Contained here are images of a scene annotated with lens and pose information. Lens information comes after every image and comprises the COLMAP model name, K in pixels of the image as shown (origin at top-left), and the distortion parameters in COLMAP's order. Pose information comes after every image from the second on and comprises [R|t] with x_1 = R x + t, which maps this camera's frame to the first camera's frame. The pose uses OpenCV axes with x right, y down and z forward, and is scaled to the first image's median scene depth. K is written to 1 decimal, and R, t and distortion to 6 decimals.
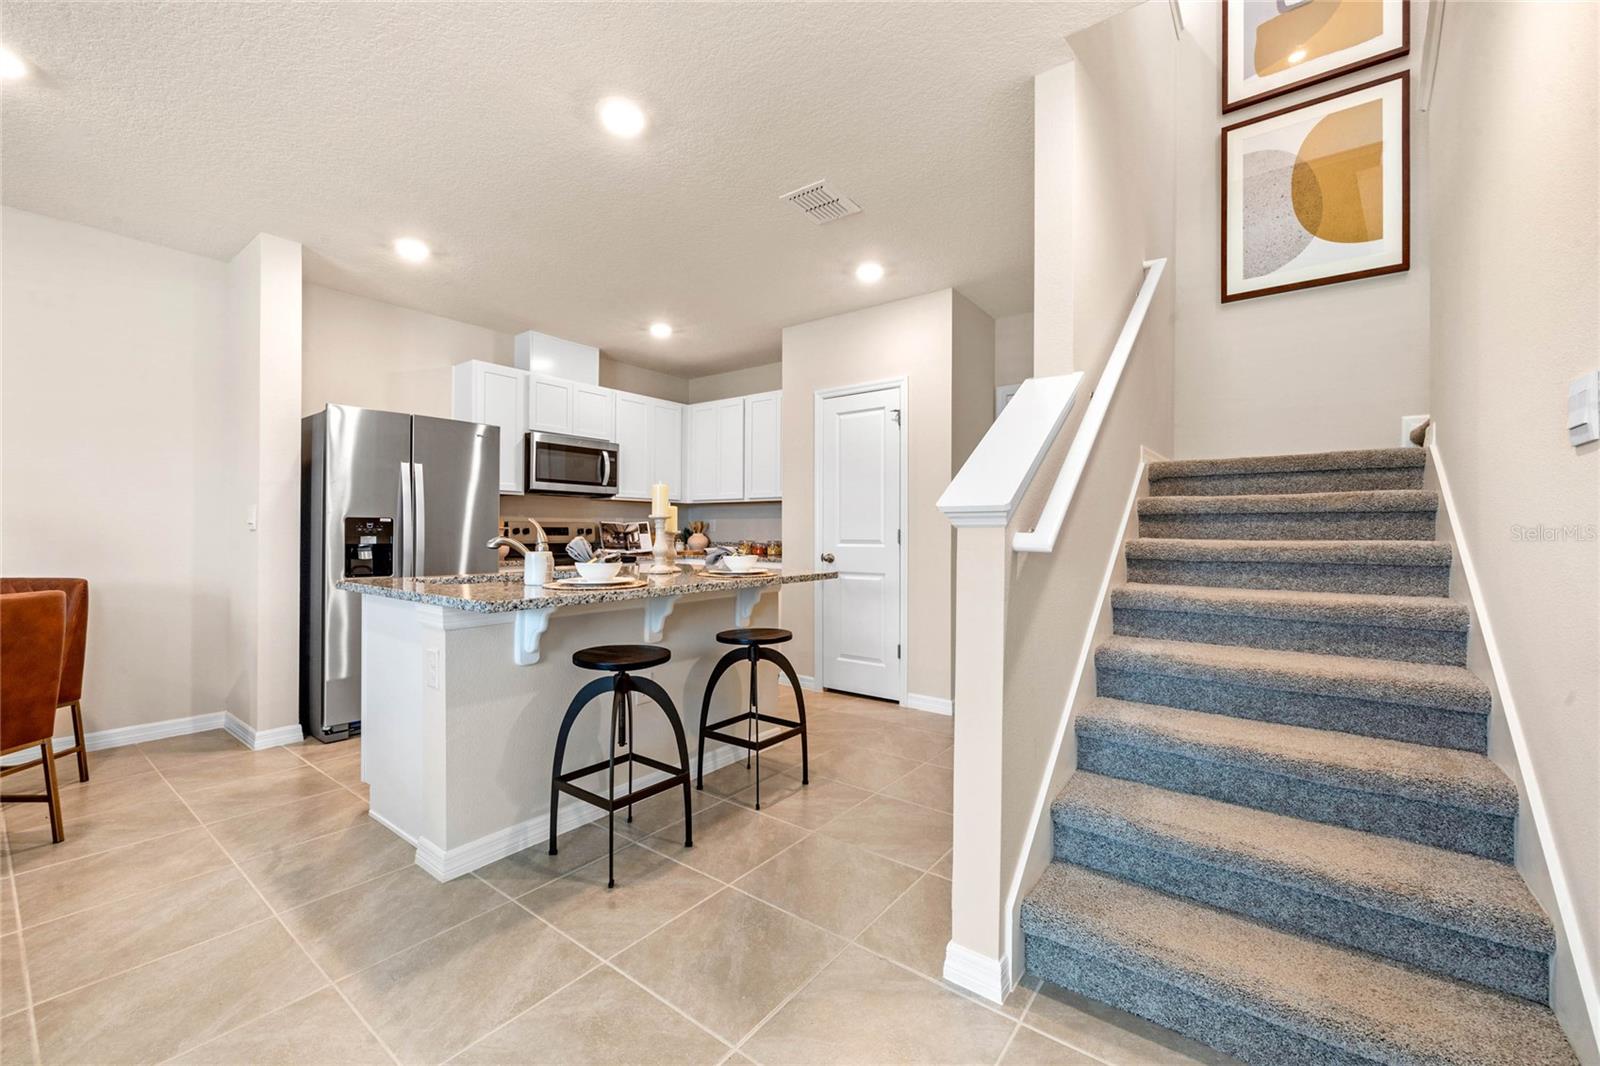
lens RADIAL K [[644.7, 0, 794.1], [0, 644.7, 528.6], [0, 0, 1]] dist [-0.005357, 0.000721]
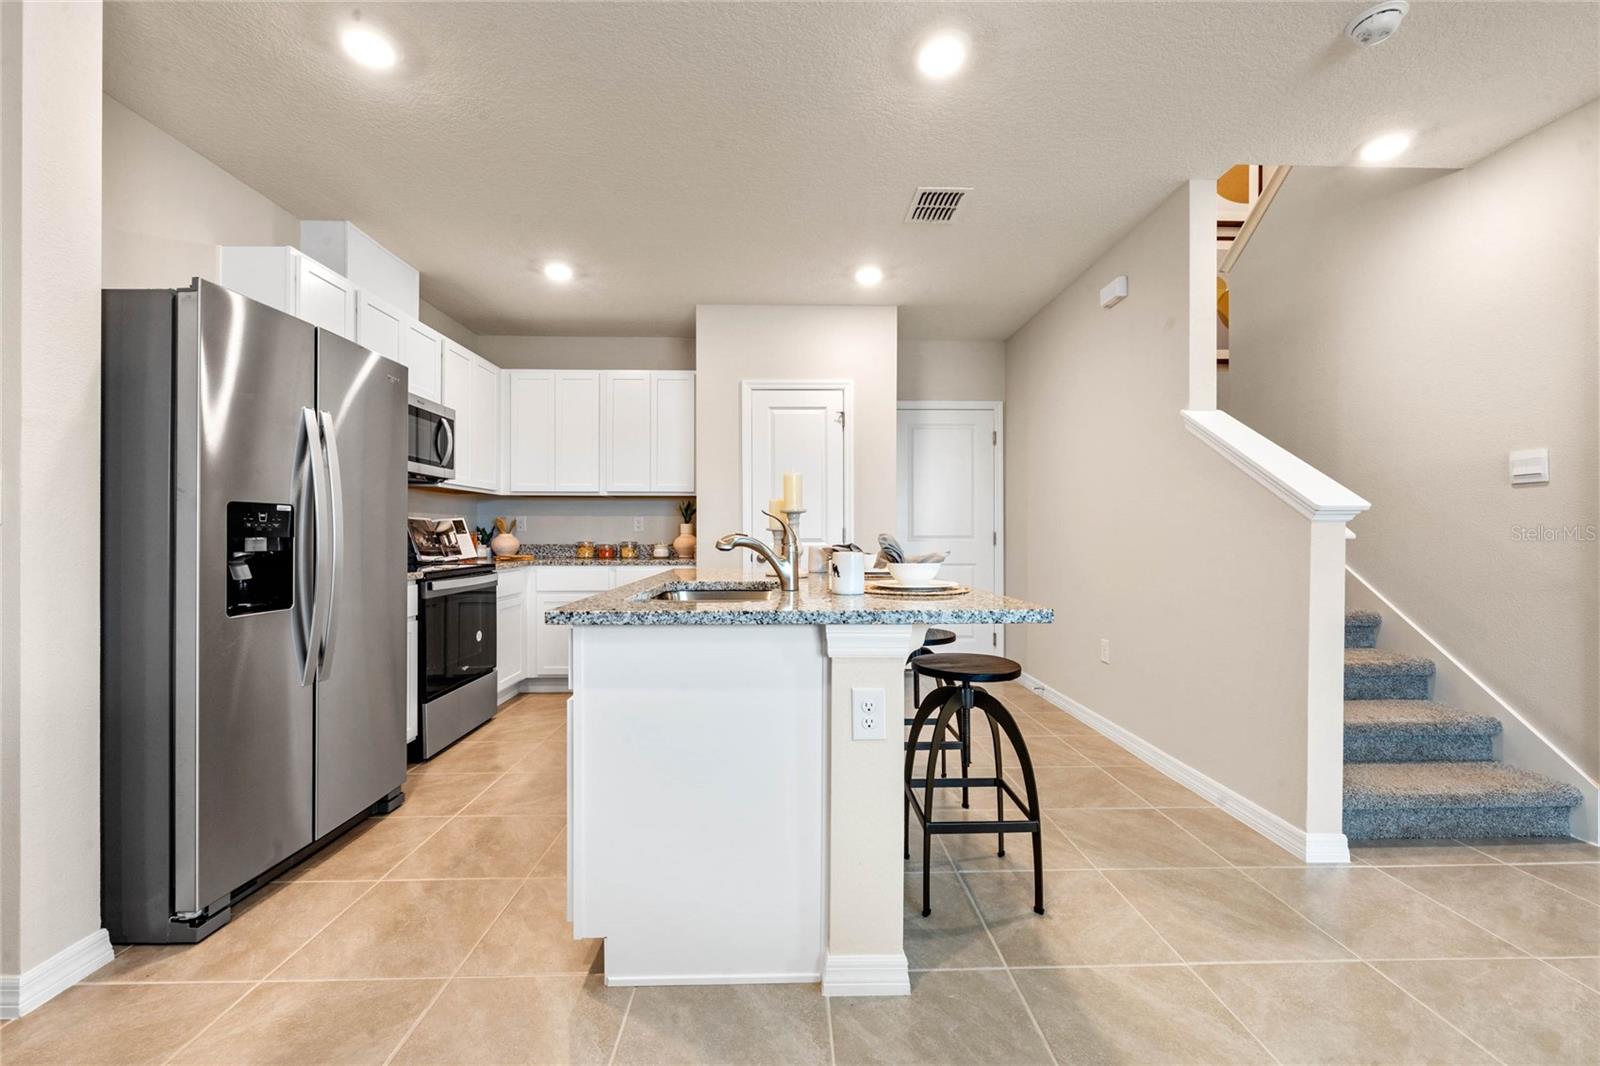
lens RADIAL K [[644.7, 0, 798.9], [0, 644.7, 535.4], [0, 0, 1]] dist [-0.005357, 0.000721]
pose [[0.771916, -0.005351, 0.635702, -0.479382], [0.000056, 0.999965, 0.008349, 0.003925], [-0.635725, -0.006410, 0.771889, 0.214449]]
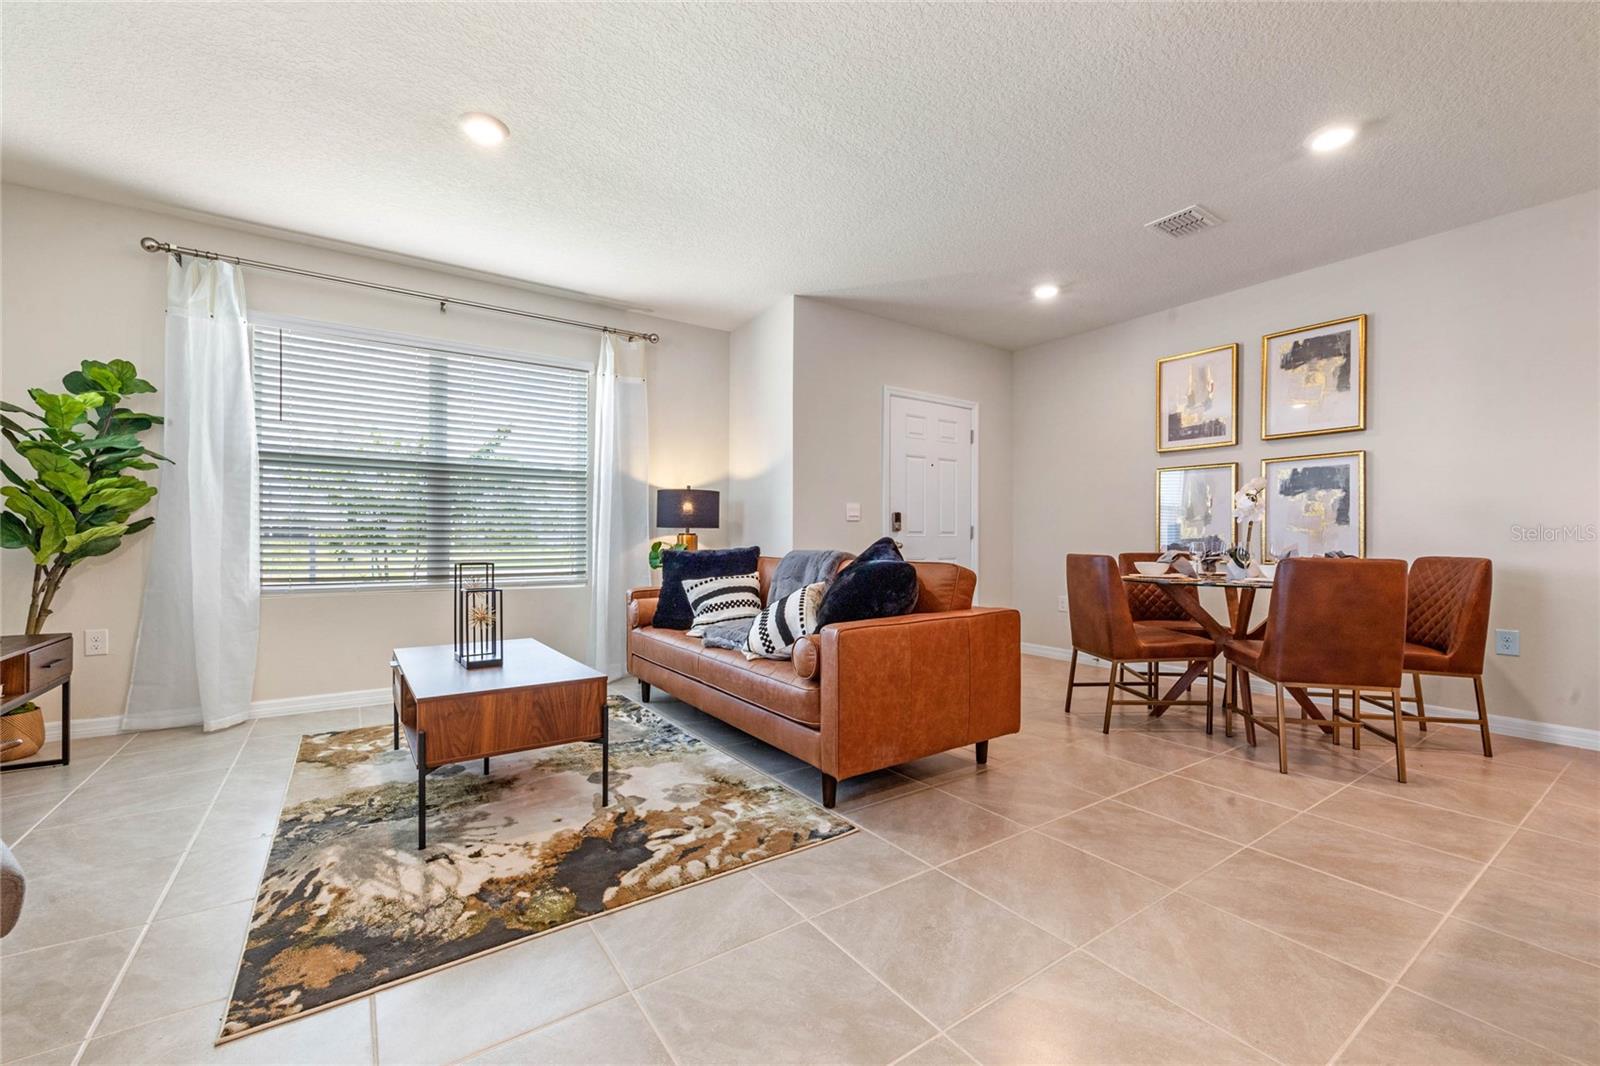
lens RADIAL K [[644.7, 0, 796.6], [0, 644.7, 543.4], [0, 0, 1]] dist [-0.005357, 0.000721]
pose [[-0.305208, -0.004110, -0.952277, 0.122015], [0.001830, 0.999986, -0.004902, 0.032507], [0.952284, -0.003239, -0.305196, 0.151619]]
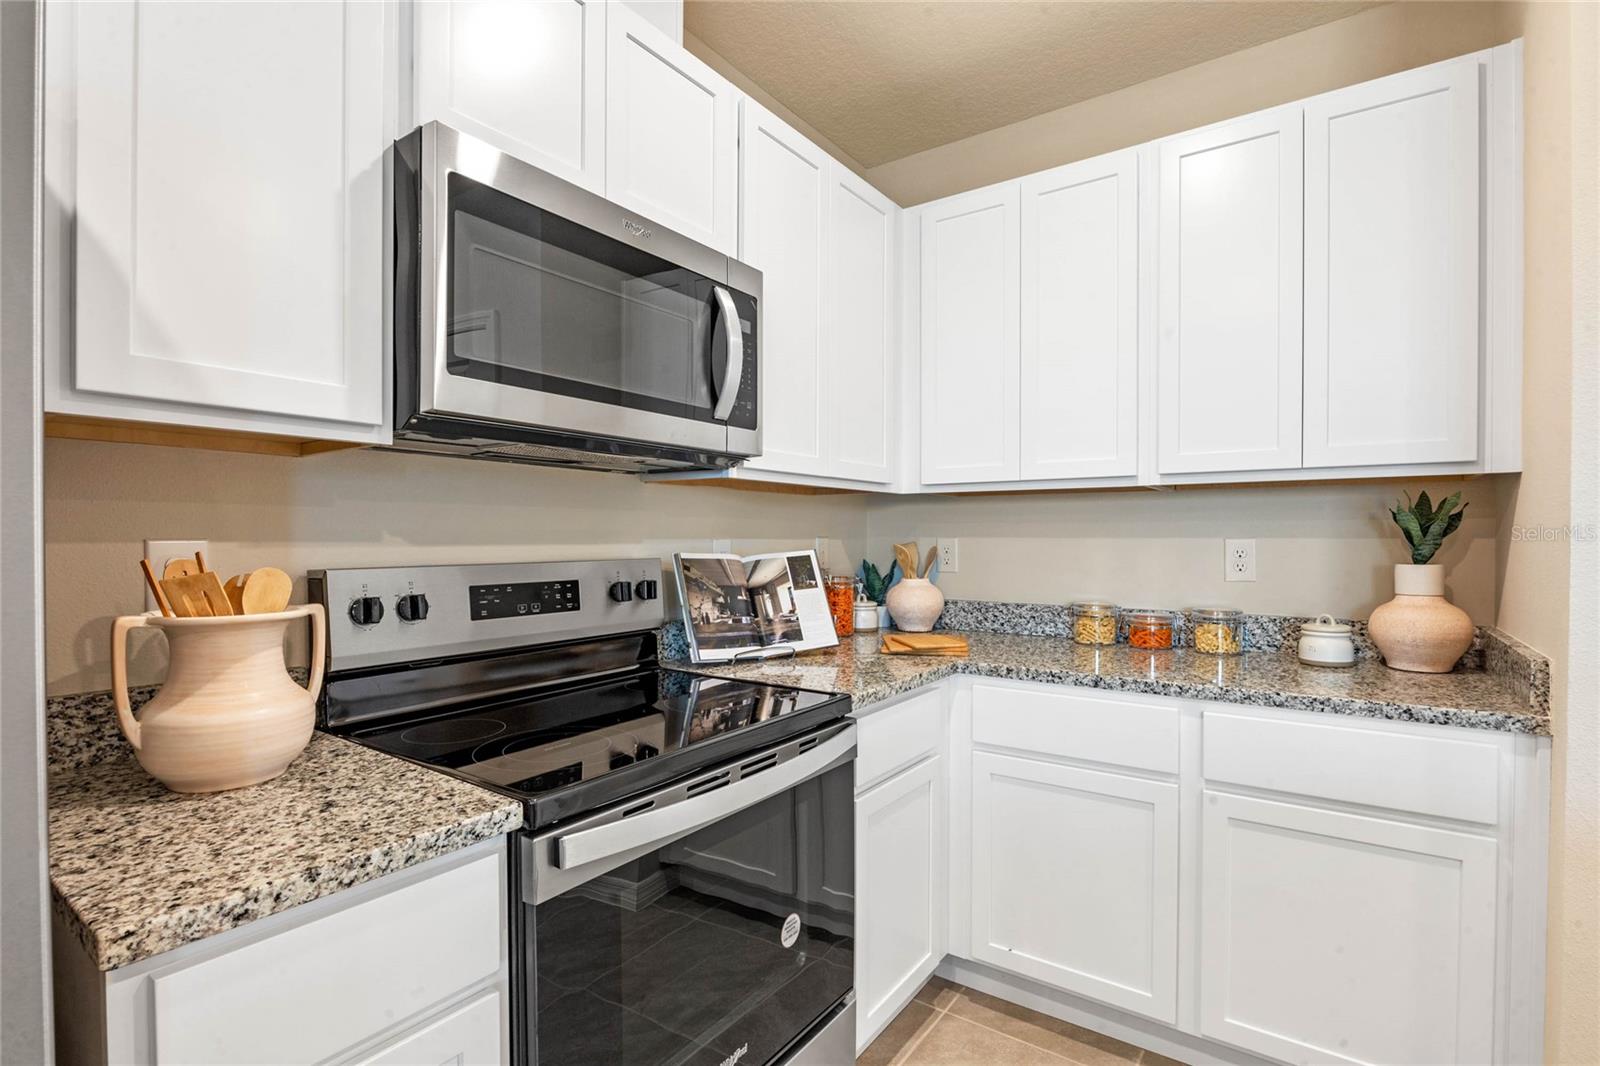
lens RADIAL K [[757.1, 0, 805.4], [0, 757.1, 541.3], [0, 0, 1]] dist [-0.005050, -0.000318]
pose [[0.998702, -0.005803, 0.050597, -0.298217], [0.005328, 0.999940, 0.009532, -0.022483], [-0.050650, -0.009250, 0.998674, 0.748444]]
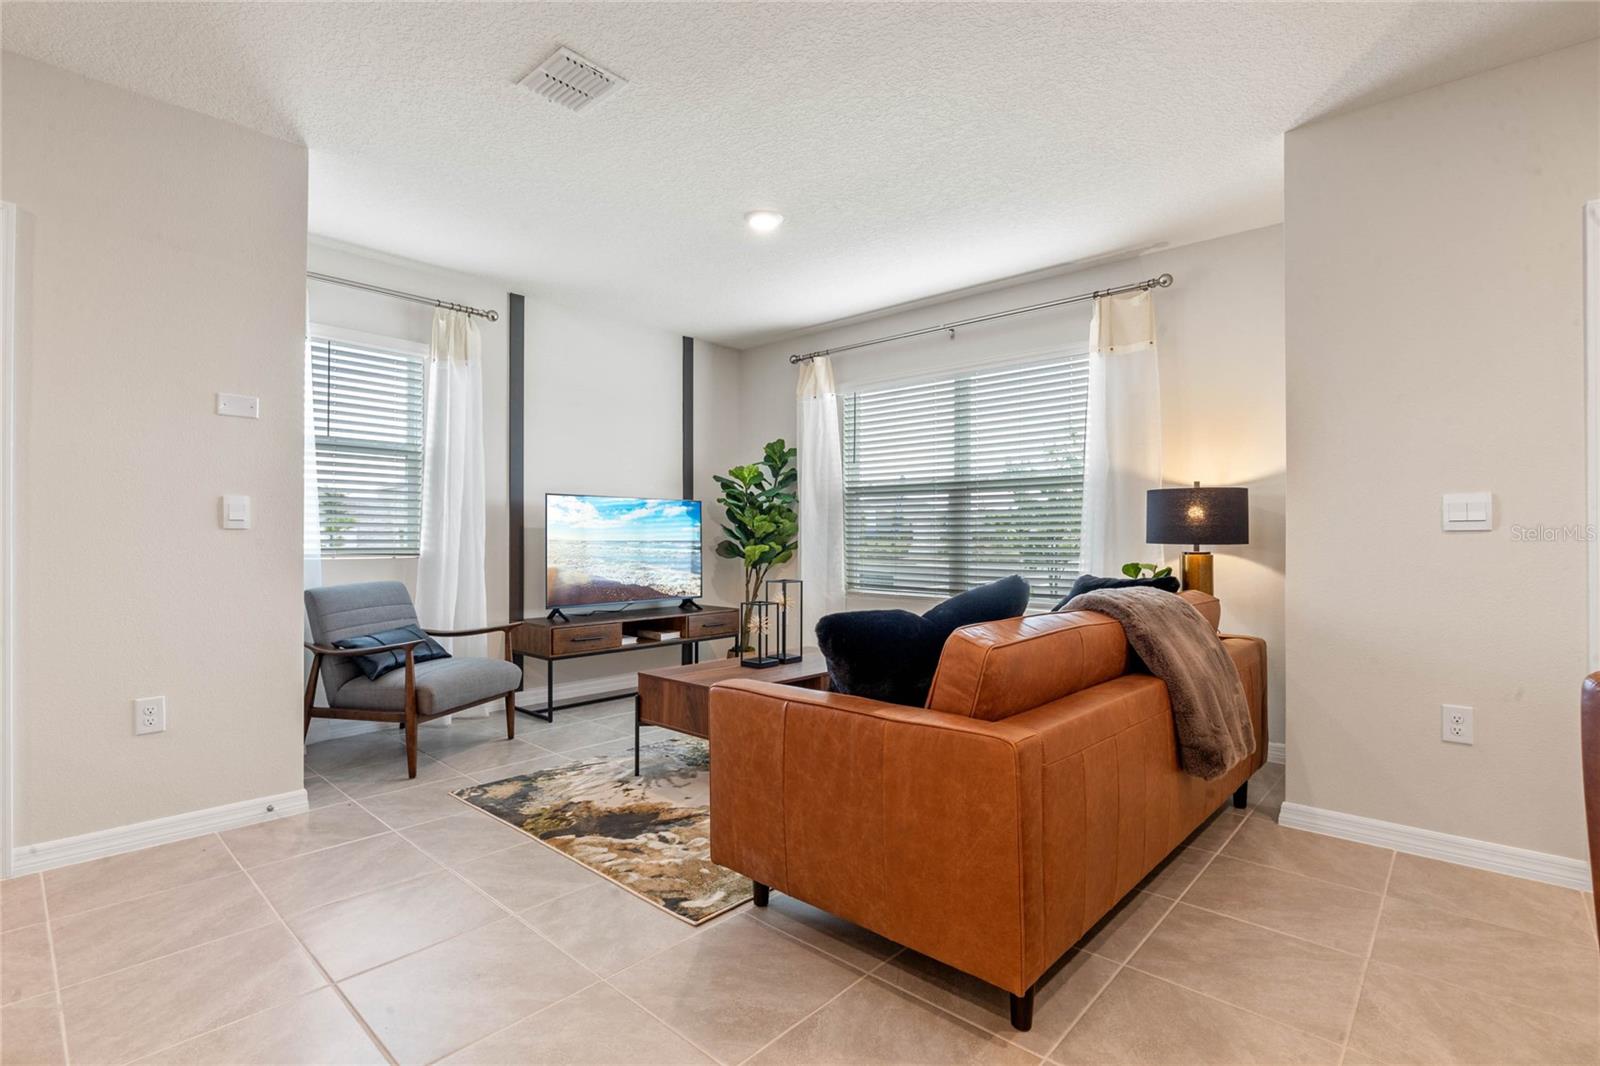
lens RADIAL K [[757.1, 0, 799.2], [0, 757.1, 525.6], [0, 0, 1]] dist [-0.005050, -0.000318]
pose [[-0.996269, -0.007528, 0.085975, -0.415706], [-0.009392, 0.999729, -0.021294, 0.005409], [-0.085791, -0.022022, -0.996070, 0.498381]]
